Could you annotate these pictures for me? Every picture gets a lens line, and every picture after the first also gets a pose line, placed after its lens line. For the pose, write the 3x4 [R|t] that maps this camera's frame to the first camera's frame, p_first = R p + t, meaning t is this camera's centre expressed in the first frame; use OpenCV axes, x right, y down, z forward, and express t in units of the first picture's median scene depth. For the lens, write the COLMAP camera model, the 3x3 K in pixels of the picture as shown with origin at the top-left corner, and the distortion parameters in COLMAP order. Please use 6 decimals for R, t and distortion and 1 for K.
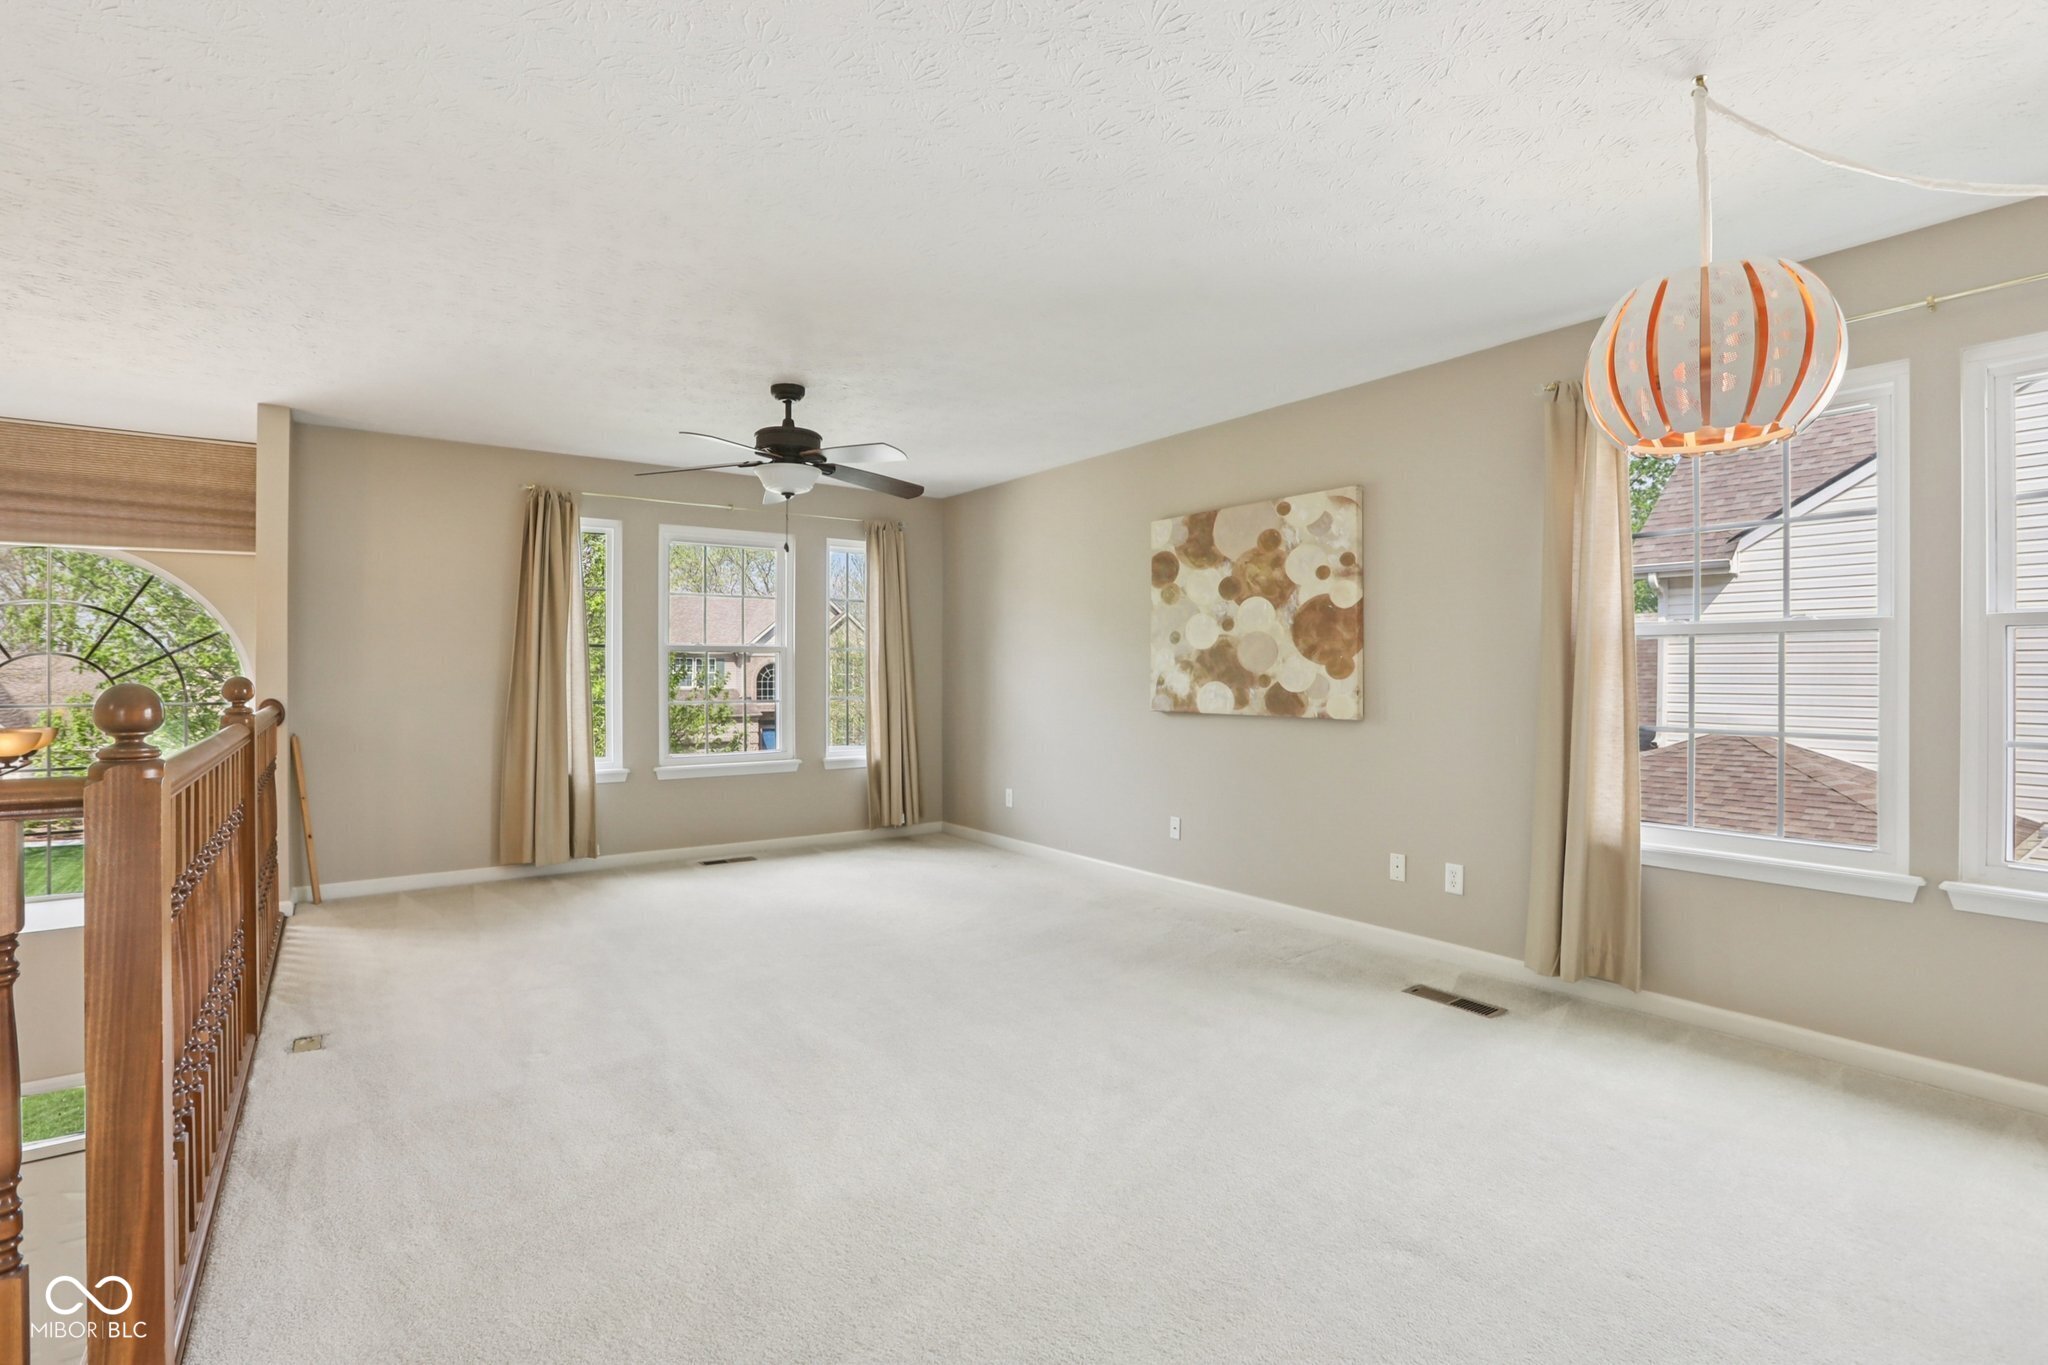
lens RADIAL K [[944.8, 0, 1023.2], [0, 944.8, 681.1], [0, 0, 1]] dist [-0.036757, 0.008753]
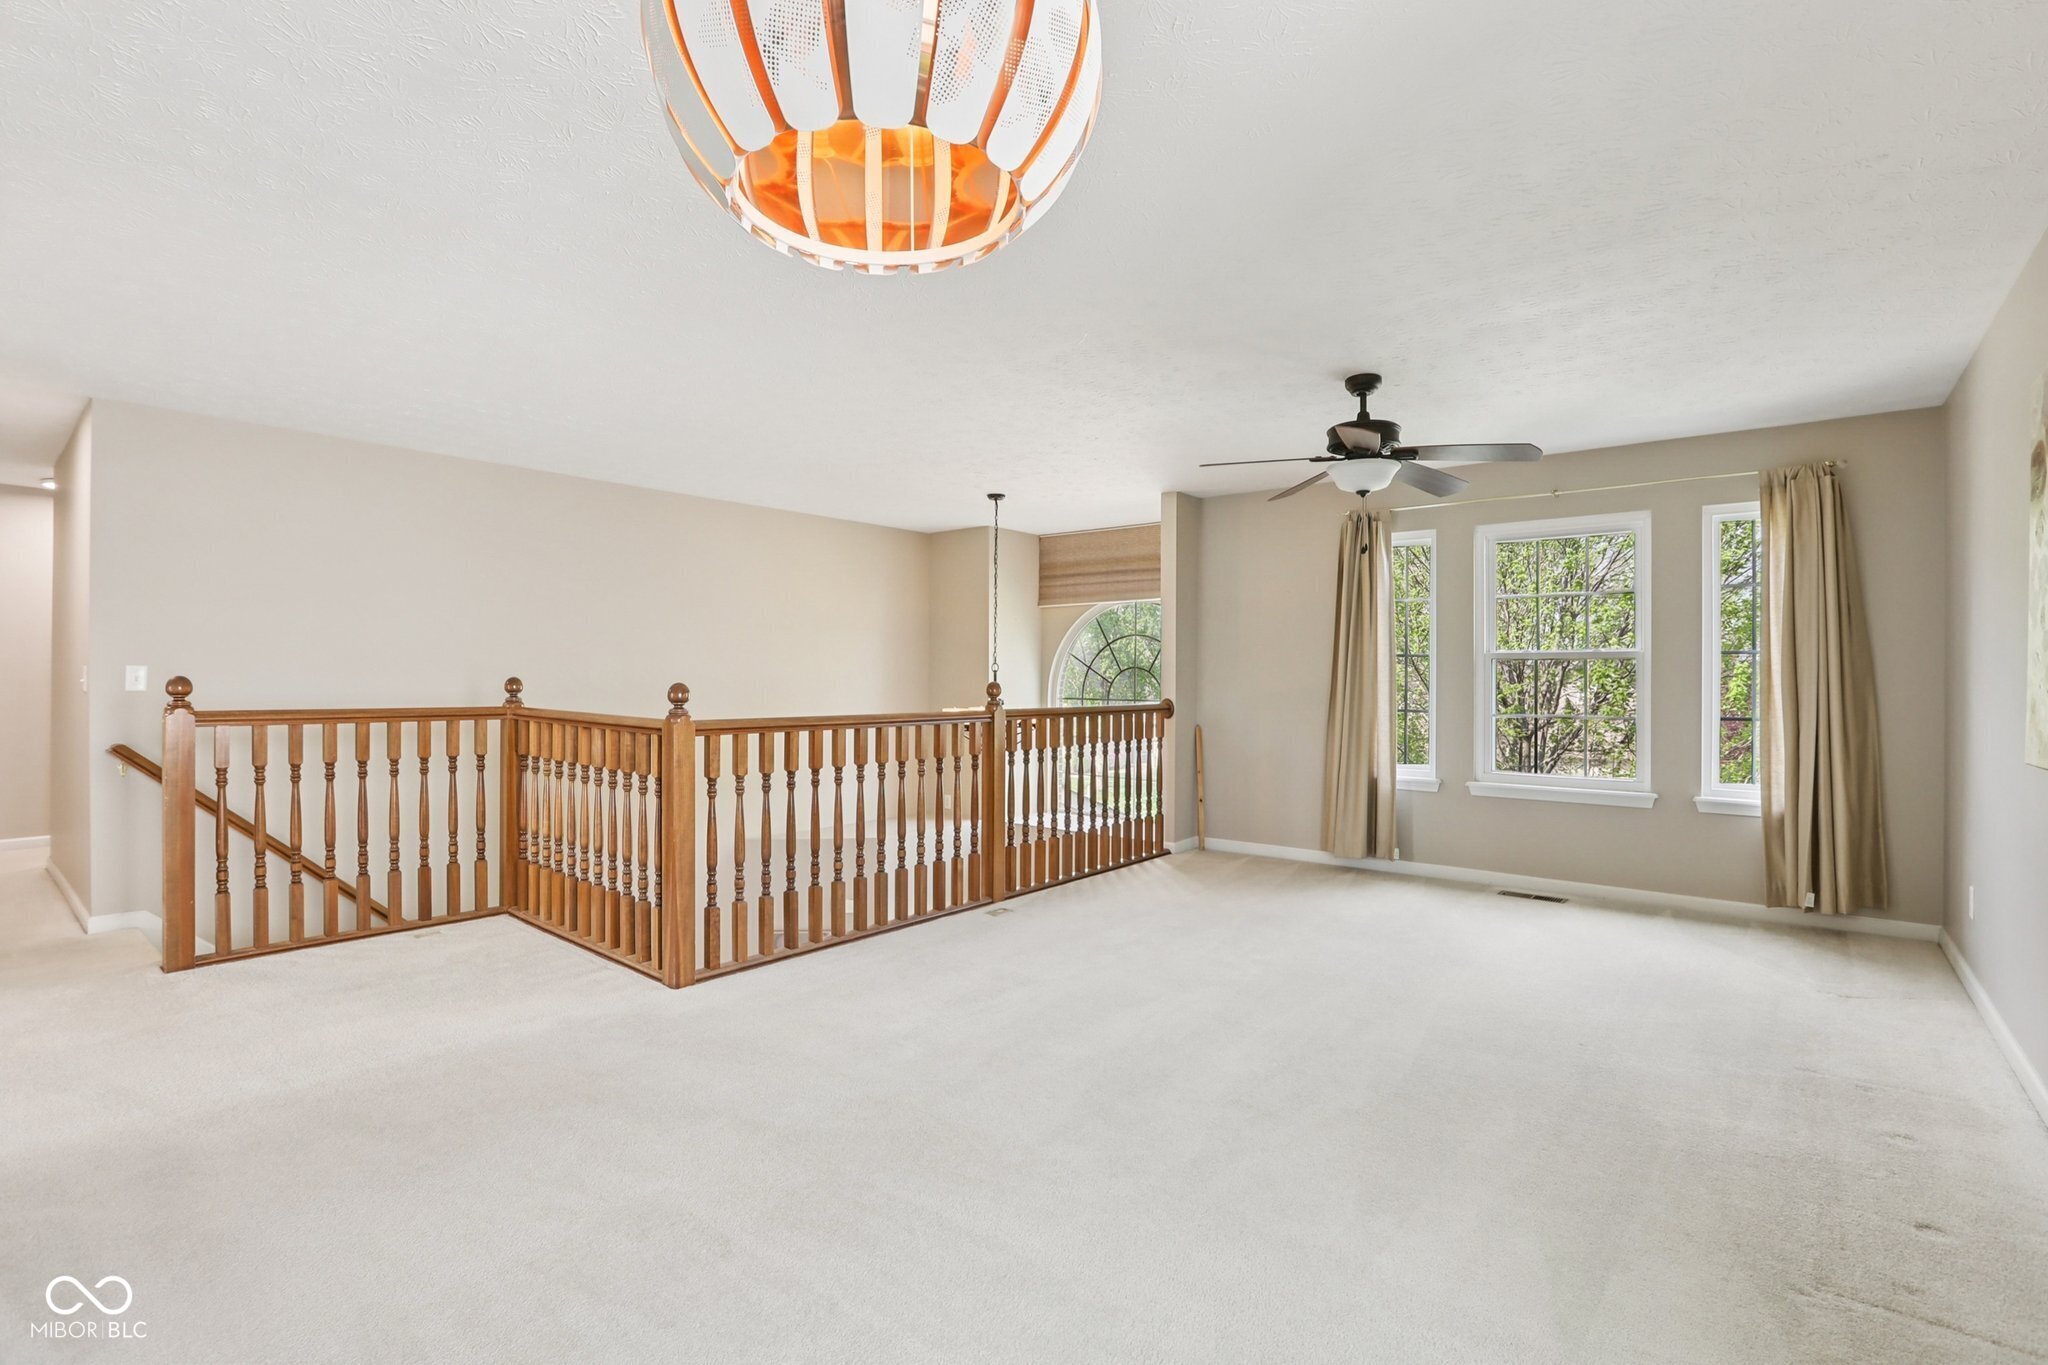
lens RADIAL K [[944.8, 0, 1016.2], [0, 944.8, 678.6], [0, 0, 1]] dist [-0.036757, 0.008753]
pose [[0.261157, 0.002246, -0.965294, 0.442606], [-0.014451, 0.999894, -0.001583, -0.004865], [0.965188, 0.014363, 0.261162, 0.331540]]
